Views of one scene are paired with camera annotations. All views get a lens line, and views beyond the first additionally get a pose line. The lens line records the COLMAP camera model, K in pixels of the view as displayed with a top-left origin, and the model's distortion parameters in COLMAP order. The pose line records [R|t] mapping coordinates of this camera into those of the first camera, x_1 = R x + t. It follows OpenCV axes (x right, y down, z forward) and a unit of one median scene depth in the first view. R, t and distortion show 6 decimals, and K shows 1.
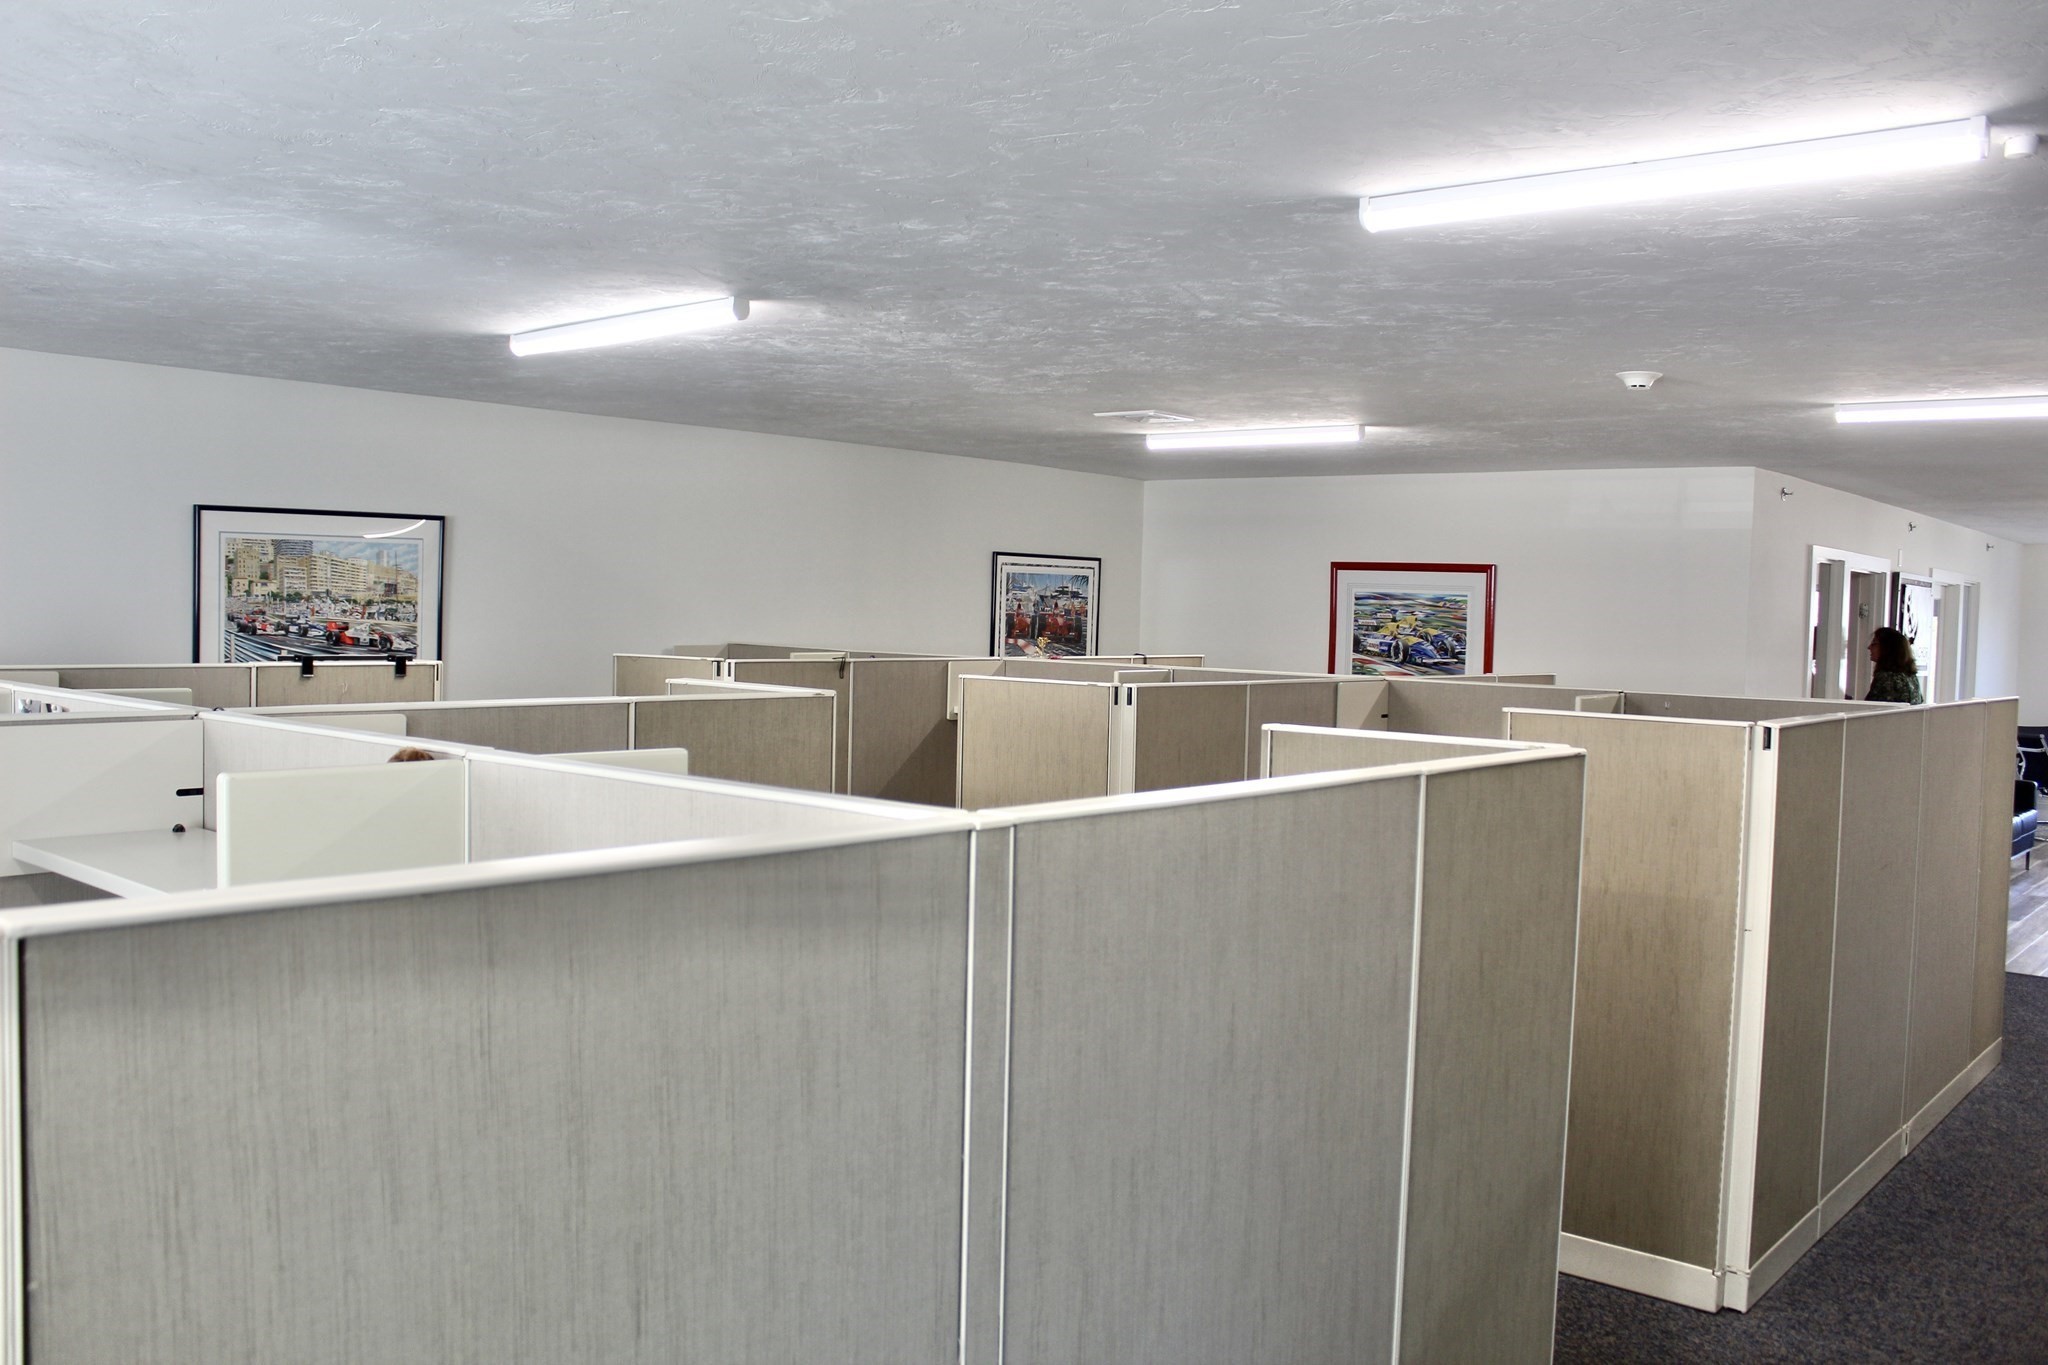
lens RADIAL K [[1707.9, 0, 1024.0], [0, 1707.9, 682.5], [0, 0, 1]] dist [-0.165829, 0.154265]
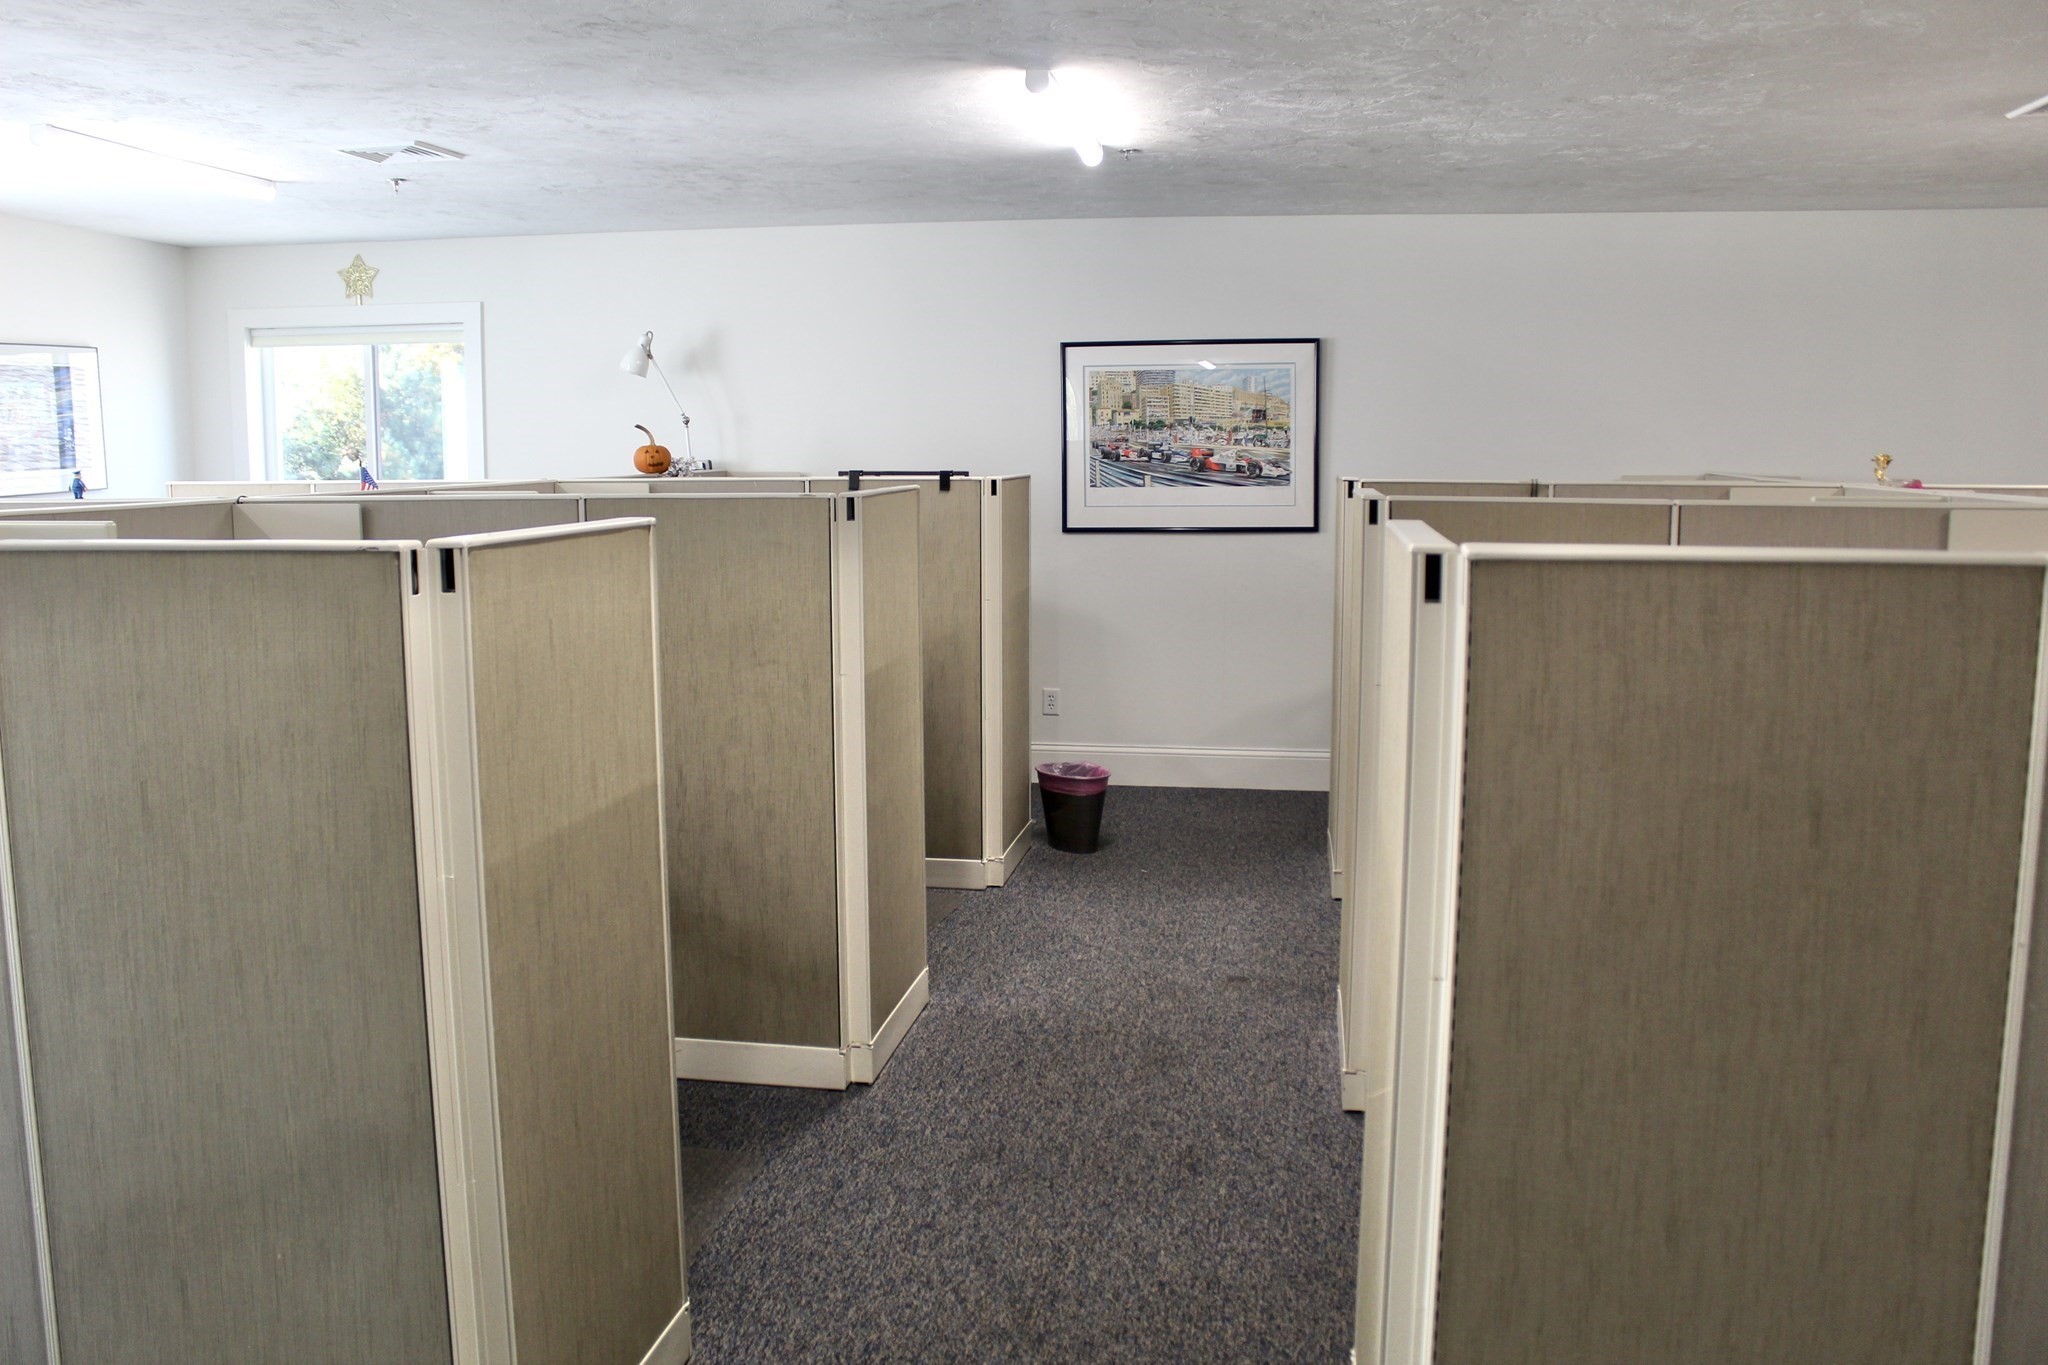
lens RADIAL K [[1707.9, 0, 1024.0], [0, 1707.9, 682.5], [0, 0, 1]] dist [-0.165829, 0.154265]
pose [[0.518510, 0.091285, -0.850185, 0.439090], [-0.021623, 0.995367, 0.093685, 0.011567], [0.854798, -0.030193, 0.518081, 0.364993]]
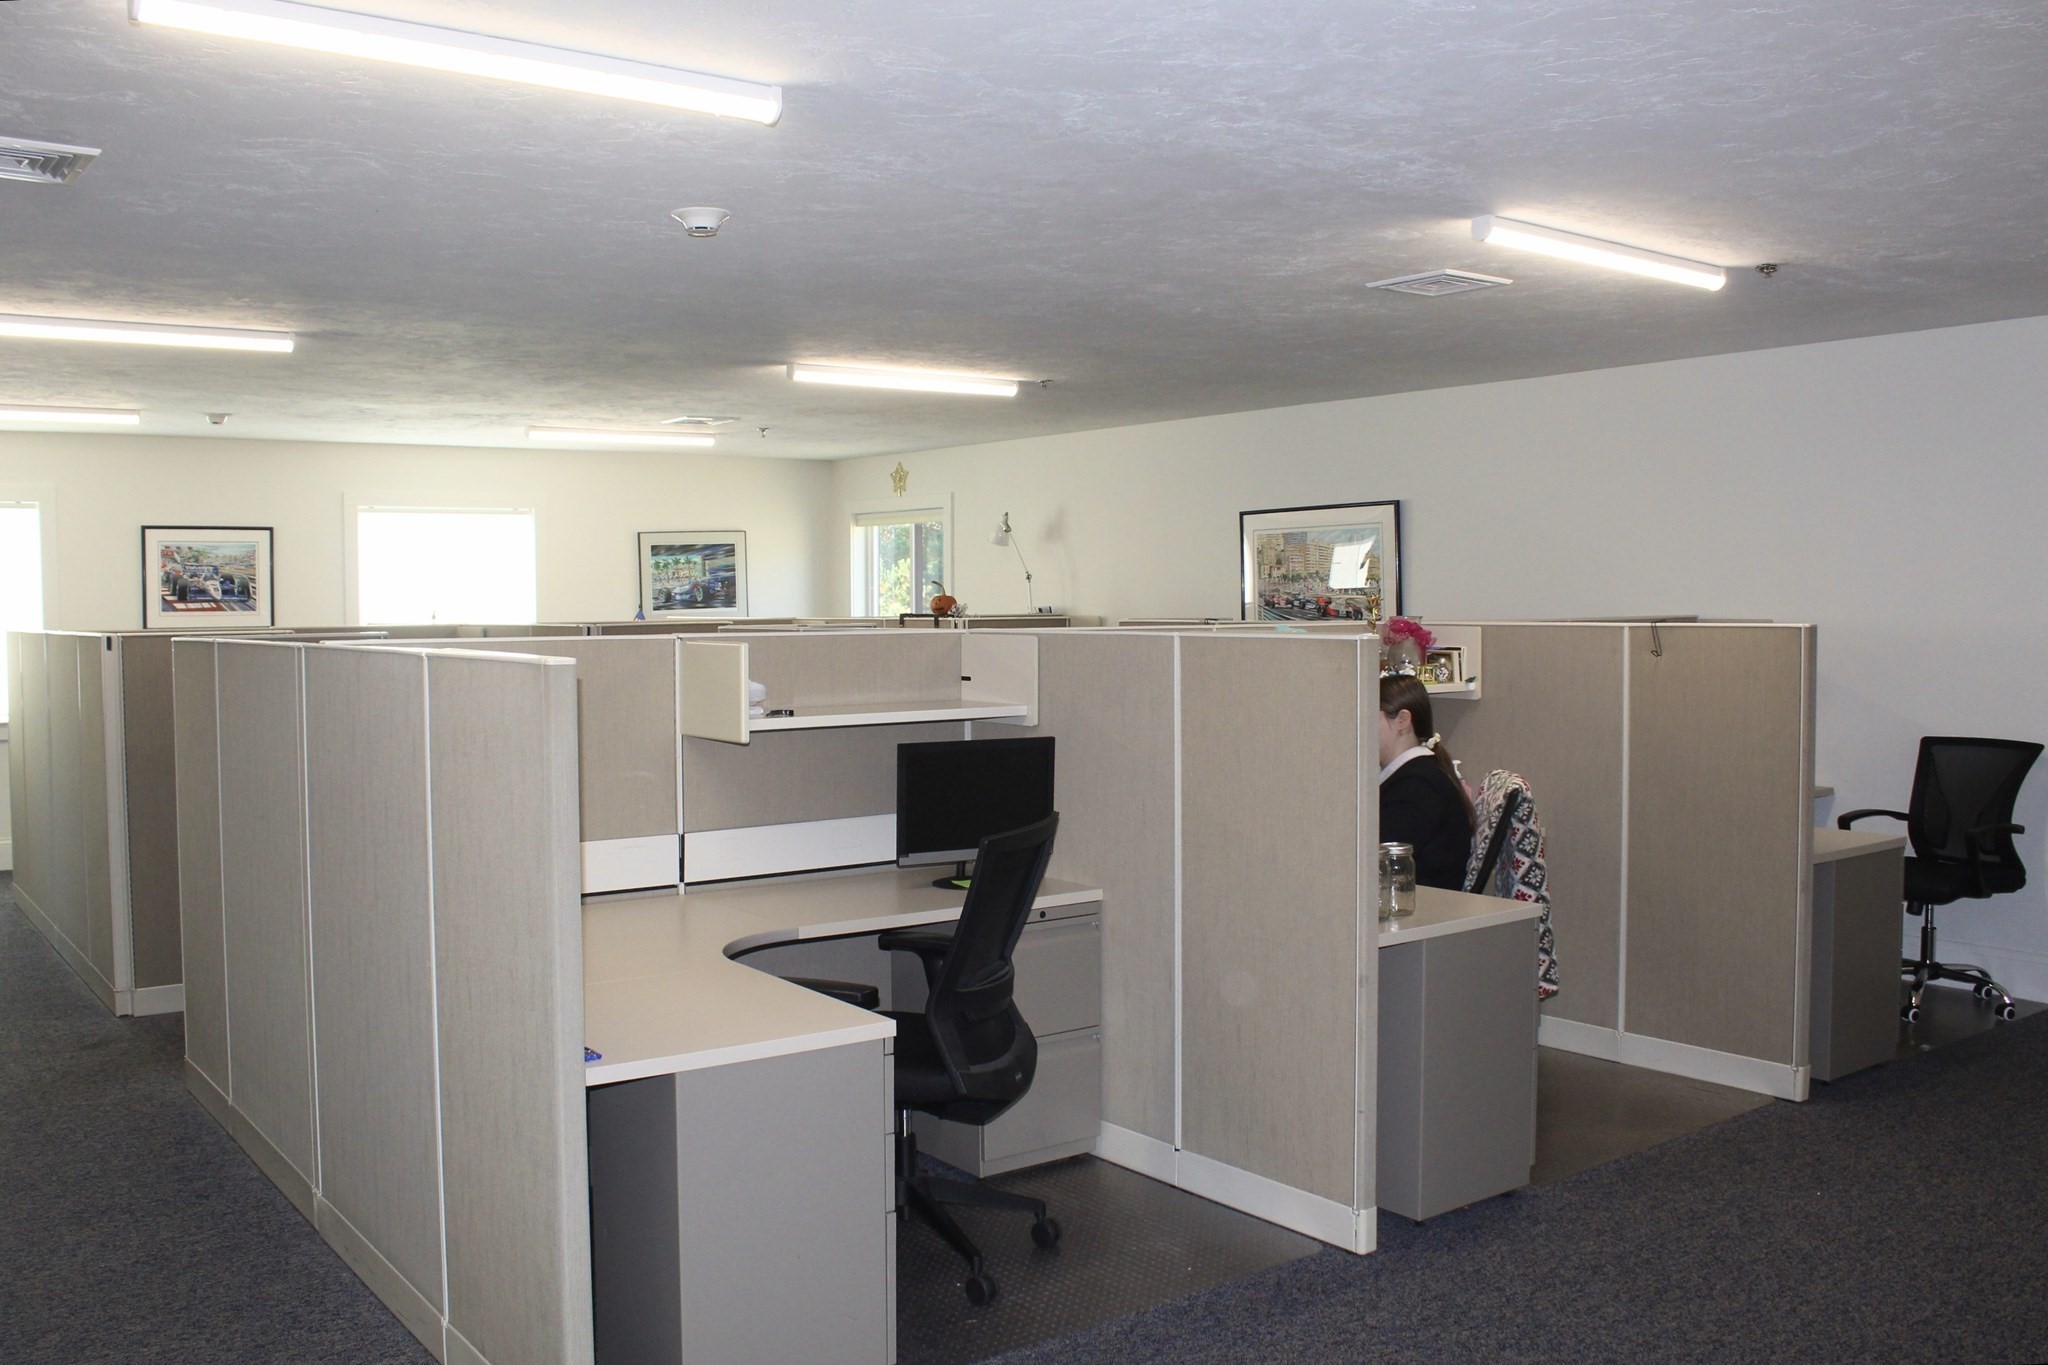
lens RADIAL K [[1805.1, 0, 1024.0], [0, 1805.1, 682.5], [0, 0, 1]] dist [-0.172196, 0.151945]
pose [[-0.220915, 0.019194, -0.975104, 0.918193], [-0.041594, 0.998711, 0.029083, -0.003375], [0.974406, 0.046984, -0.219832, 1.090683]]
